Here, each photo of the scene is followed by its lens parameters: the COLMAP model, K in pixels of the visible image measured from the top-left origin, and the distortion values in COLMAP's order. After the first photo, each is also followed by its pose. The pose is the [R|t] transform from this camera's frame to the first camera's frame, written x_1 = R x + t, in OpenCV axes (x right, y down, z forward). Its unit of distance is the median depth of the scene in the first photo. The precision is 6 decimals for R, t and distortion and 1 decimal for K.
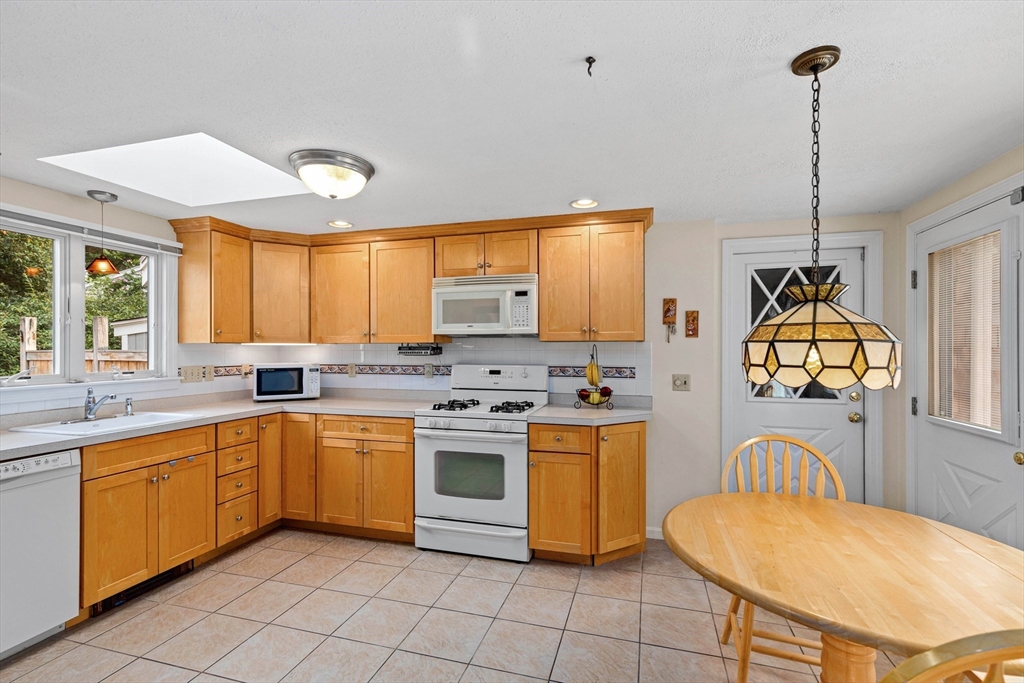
lens RADIAL K [[458.0, 0, 516.3], [0, 458.0, 345.9], [0, 0, 1]] dist [0.005714, -0.000445]
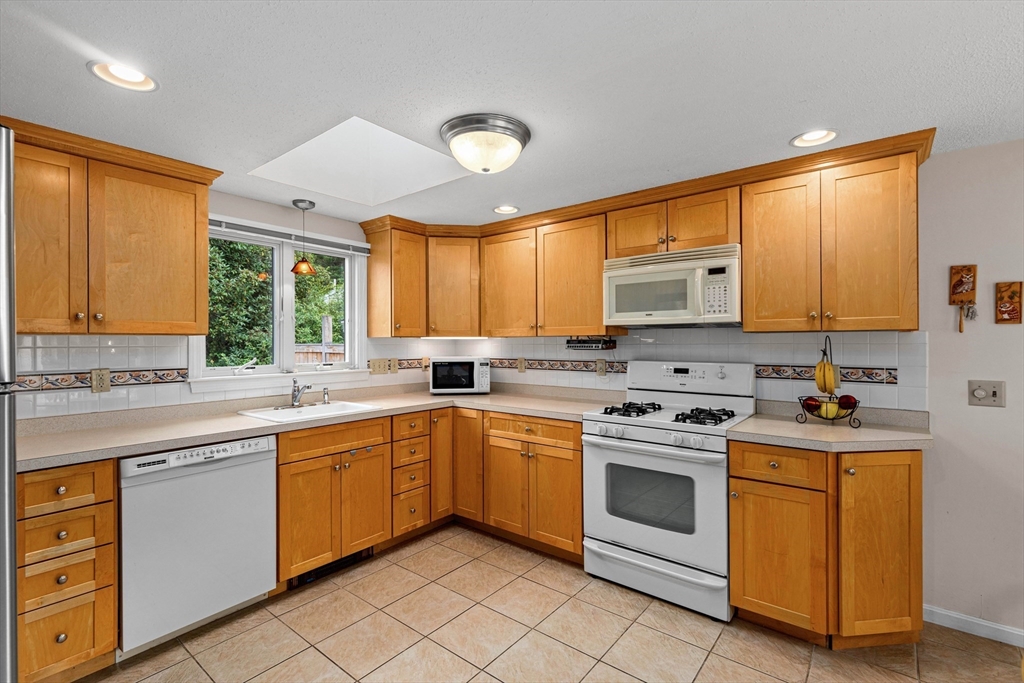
lens RADIAL K [[458.0, 0, 517.5], [0, 458.0, 341.1], [0, 0, 1]] dist [0.005714, -0.000445]
pose [[0.925172, -0.002947, -0.379536, -0.007348], [0.004122, 0.999989, 0.002283, 0.001561], [0.379525, -0.003676, 0.925174, 0.155078]]
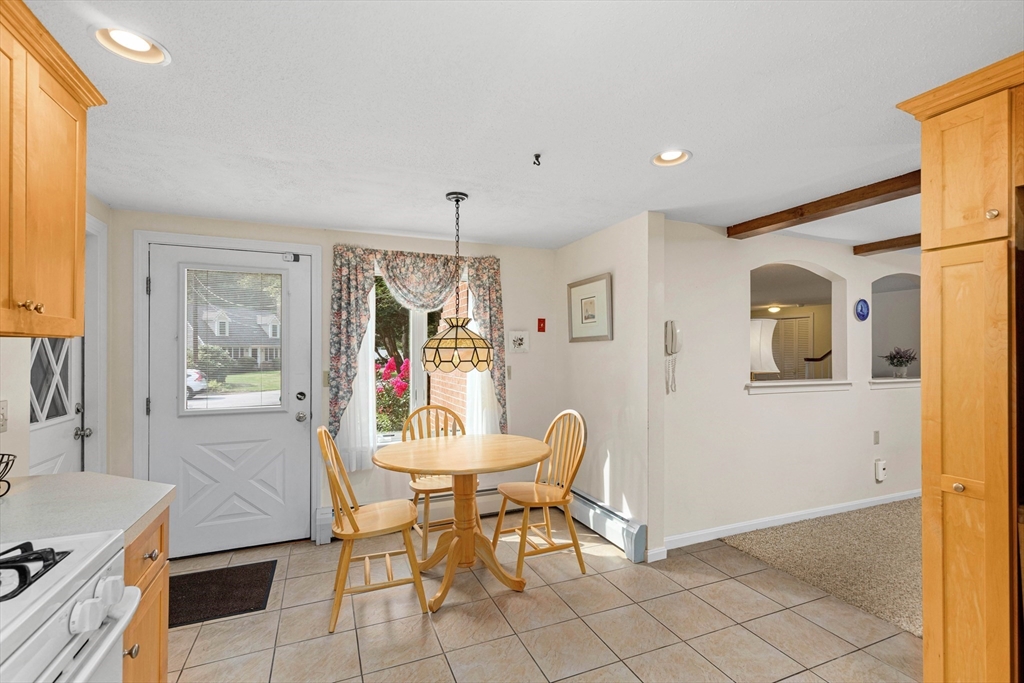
lens RADIAL K [[458.0, 0, 505.8], [0, 458.0, 348.2], [0, 0, 1]] dist [0.005714, -0.000445]
pose [[-0.612179, 0.005265, 0.790702, -0.433690], [-0.003752, 0.999947, -0.009563, 0.003916], [-0.790710, -0.008821, -0.612127, 0.931691]]
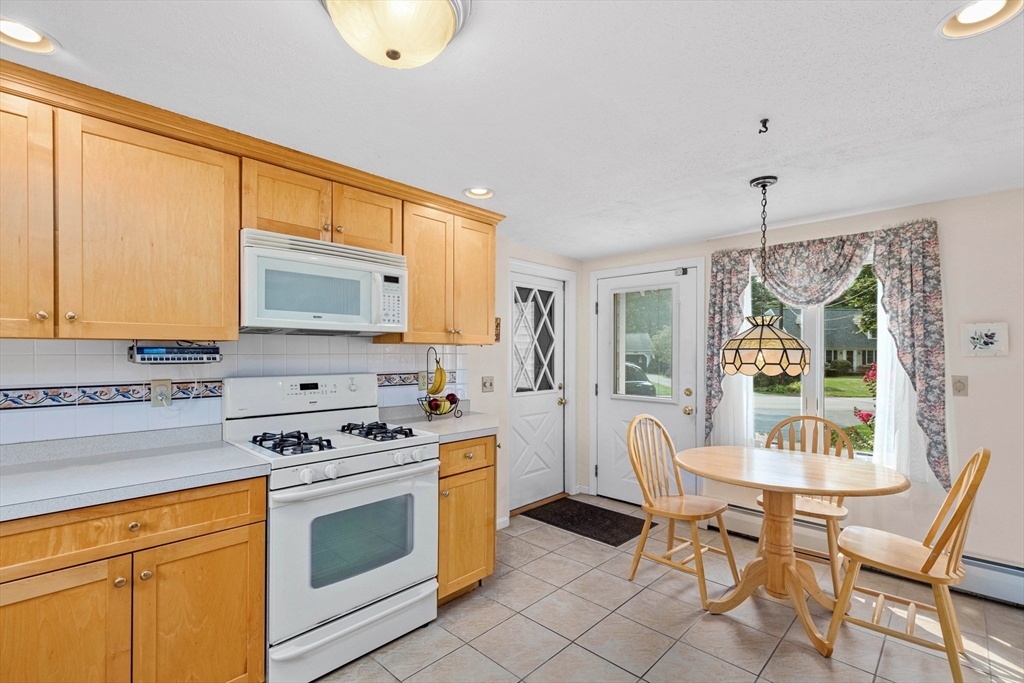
lens RADIAL K [[458.0, 0, 520.5], [0, 458.0, 354.7], [0, 0, 1]] dist [0.005714, -0.000445]
pose [[0.468865, -0.002207, 0.883267, -0.581059], [-0.009385, 0.999928, 0.007480, 0.002830], [-0.883220, -0.011797, 0.468811, 0.469969]]
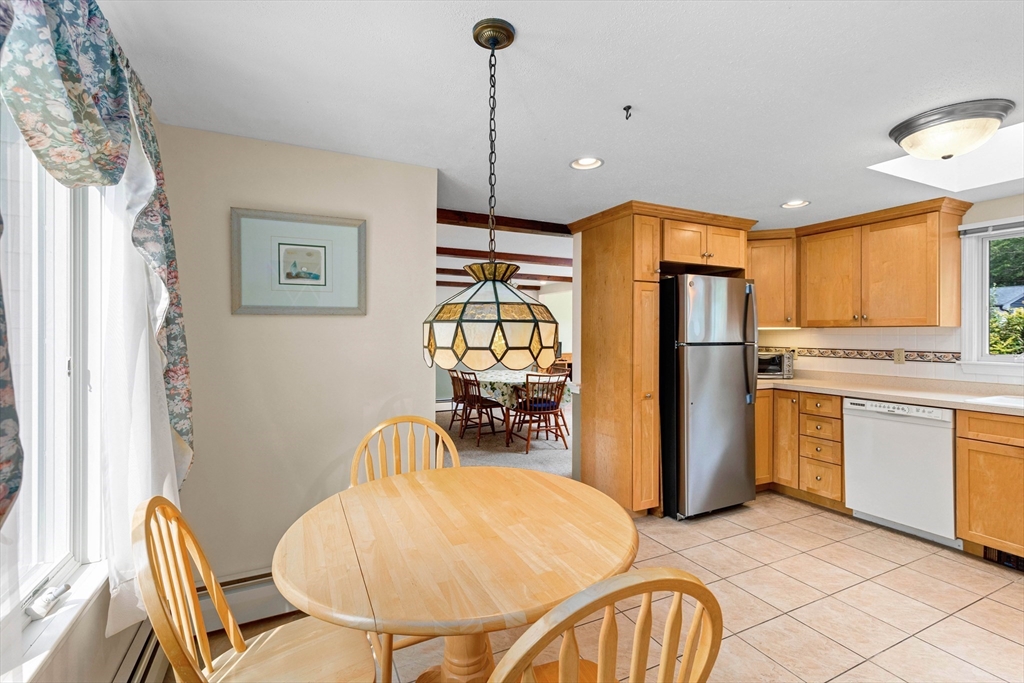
lens RADIAL K [[458.0, 0, 517.1], [0, 458.0, 332.1], [0, 0, 1]] dist [0.005714, -0.000445]
pose [[-0.740032, -0.001503, -0.672570, 0.585172], [0.002849, 0.999982, -0.005369, 0.006826], [0.672566, -0.005889, -0.740014, 0.813932]]
